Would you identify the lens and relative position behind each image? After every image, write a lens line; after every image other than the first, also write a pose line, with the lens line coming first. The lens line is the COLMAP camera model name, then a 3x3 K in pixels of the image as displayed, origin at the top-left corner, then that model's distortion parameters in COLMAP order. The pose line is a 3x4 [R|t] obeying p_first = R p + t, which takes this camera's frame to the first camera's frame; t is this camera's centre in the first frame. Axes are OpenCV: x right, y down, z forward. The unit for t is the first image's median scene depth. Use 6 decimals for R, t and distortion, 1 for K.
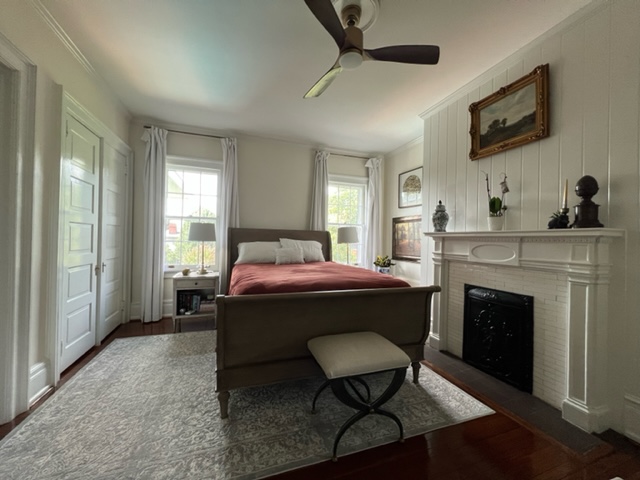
lens RADIAL K [[256.6, 0, 318.8], [0, 256.6, 239.2], [0, 0, 1]] dist [0.001073, 0.000223]
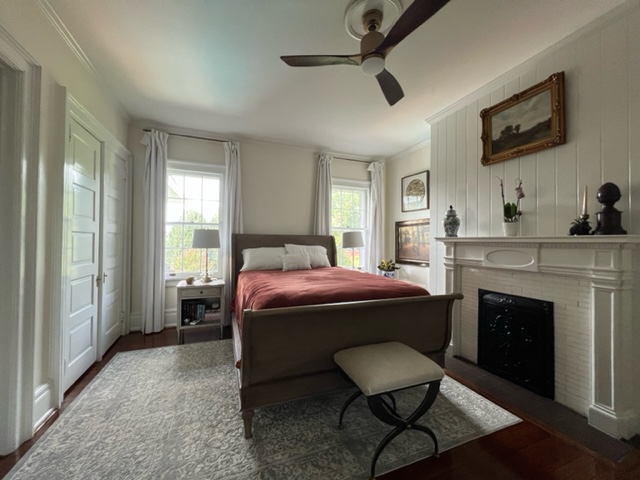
lens RADIAL K [[256.6, 0, 319.5], [0, 256.6, 239.2], [0, 0, 1]] dist [0.001073, 0.000223]
pose [[0.999241, -0.010431, 0.037535, -0.107770], [0.010725, 0.999913, -0.007652, -0.023132], [-0.037452, 0.008049, 0.999266, 0.027608]]
